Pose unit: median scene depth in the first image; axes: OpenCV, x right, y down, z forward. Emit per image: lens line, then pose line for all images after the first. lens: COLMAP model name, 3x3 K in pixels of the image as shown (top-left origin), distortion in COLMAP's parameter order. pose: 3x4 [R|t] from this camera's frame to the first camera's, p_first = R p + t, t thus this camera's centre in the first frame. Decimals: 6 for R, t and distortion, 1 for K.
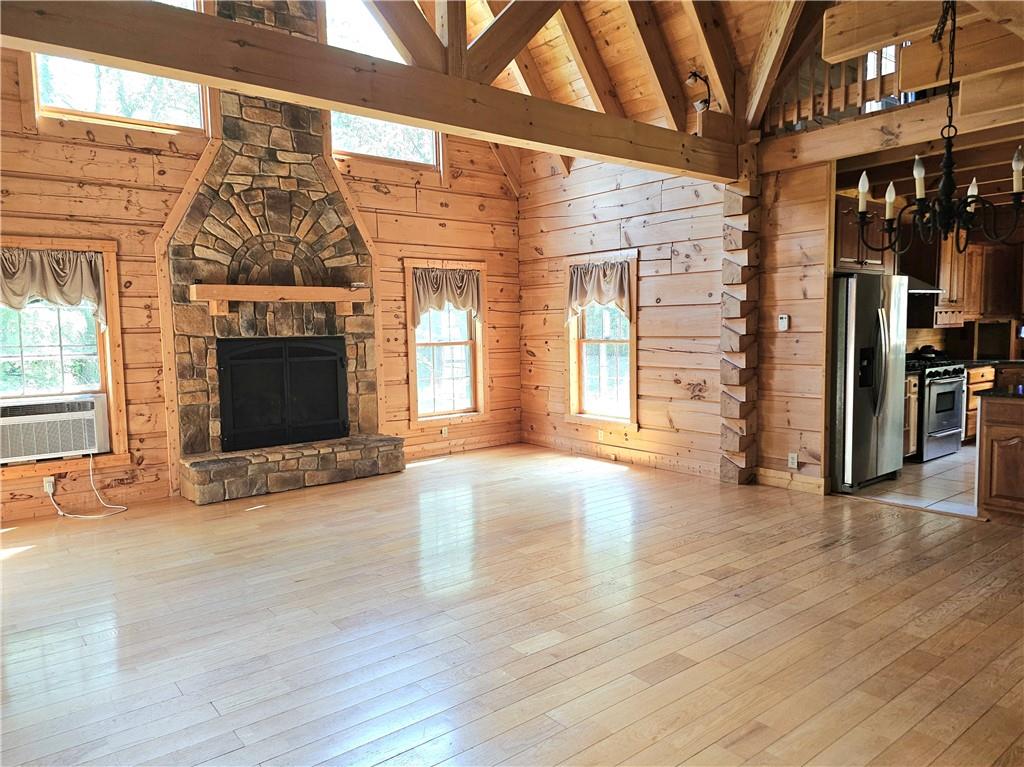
lens RADIAL K [[705.2, 0, 510.6], [0, 705.2, 387.0], [0, 0, 1]] dist [0.046105, -0.019762]
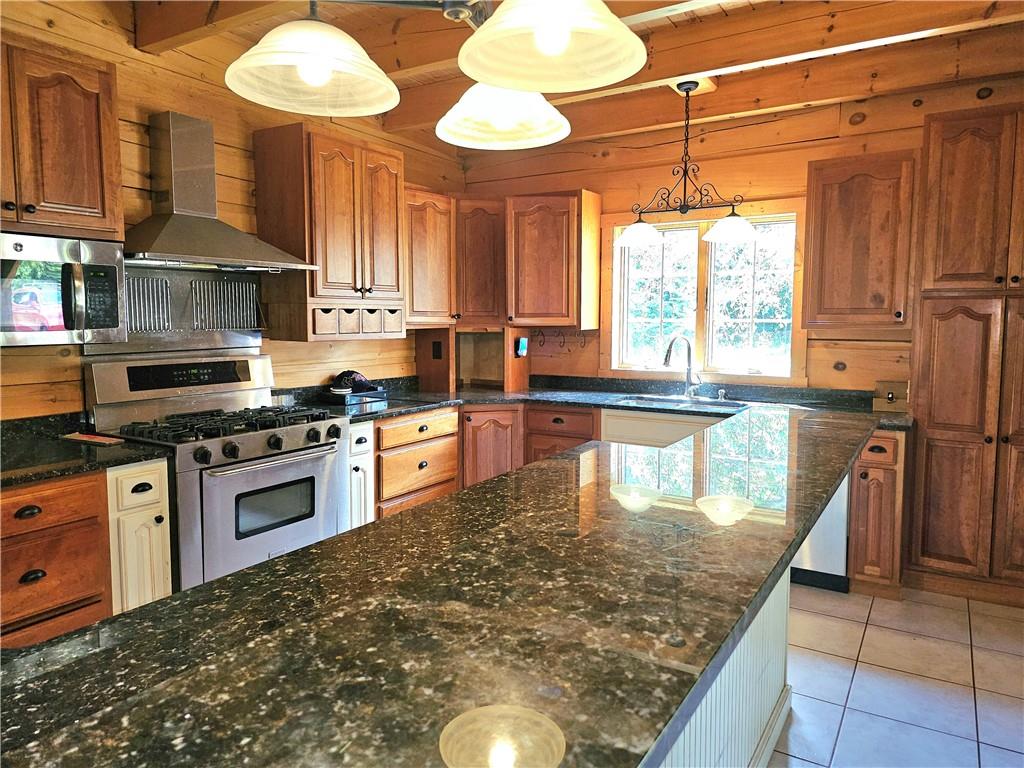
lens RADIAL K [[705.2, 0, 509.5], [0, 705.2, 377.0], [0, 0, 1]] dist [0.046105, -0.019762]
pose [[0.937927, -0.008200, 0.346736, 0.663804], [0.009624, 0.999951, -0.002385, -0.066516], [-0.346700, 0.005574, 0.937960, 0.589382]]
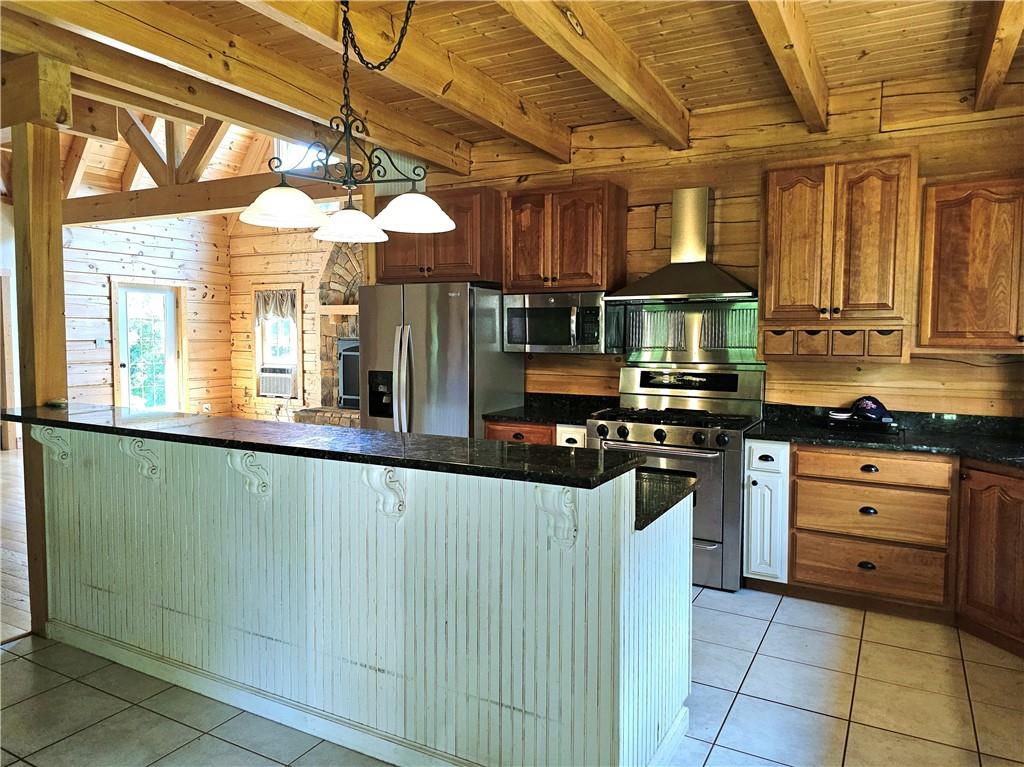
lens RADIAL K [[705.2, 0, 541.5], [0, 705.2, 376.8], [0, 0, 1]] dist [0.046105, -0.019762]
pose [[0.398386, 0.079173, -0.913795, 1.232402], [-0.095565, 0.994428, 0.044496, -0.094579], [0.912226, 0.069601, 0.403732, 0.761549]]
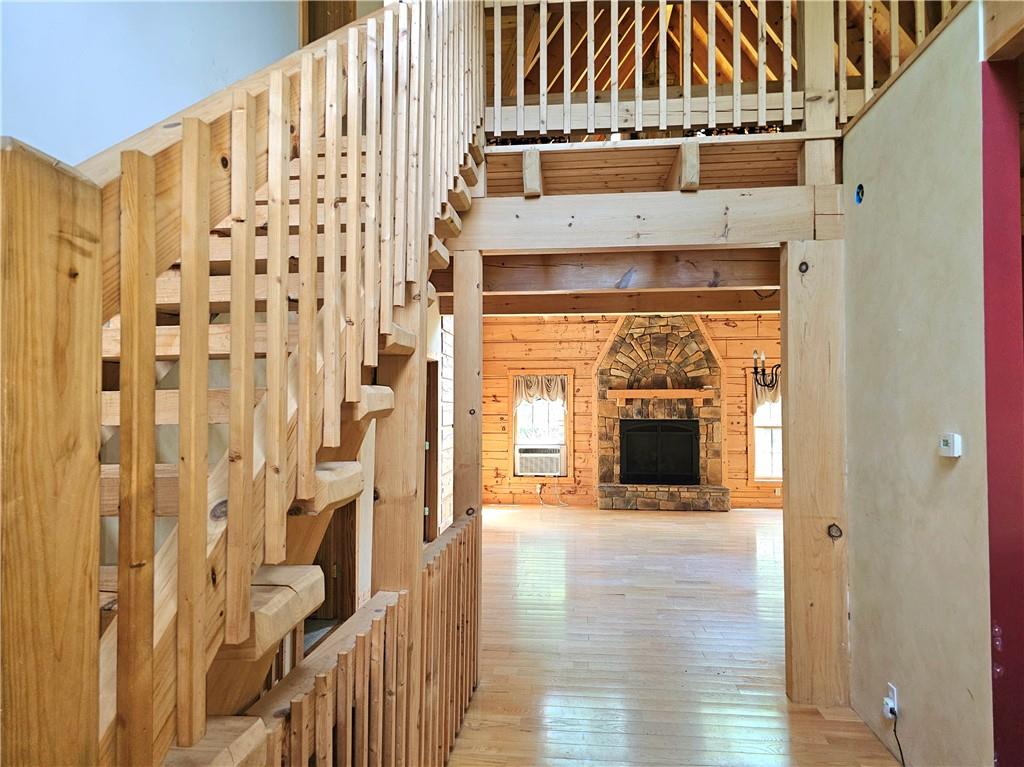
lens RADIAL K [[705.2, 0, 493.5], [0, 705.2, 385.2], [0, 0, 1]] dist [0.046105, -0.019762]
pose [[0.707639, 0.000838, -0.706574, 0.605824], [-0.073585, 0.994649, -0.072517, -0.001044], [0.702732, 0.103309, 0.703914, -0.475786]]
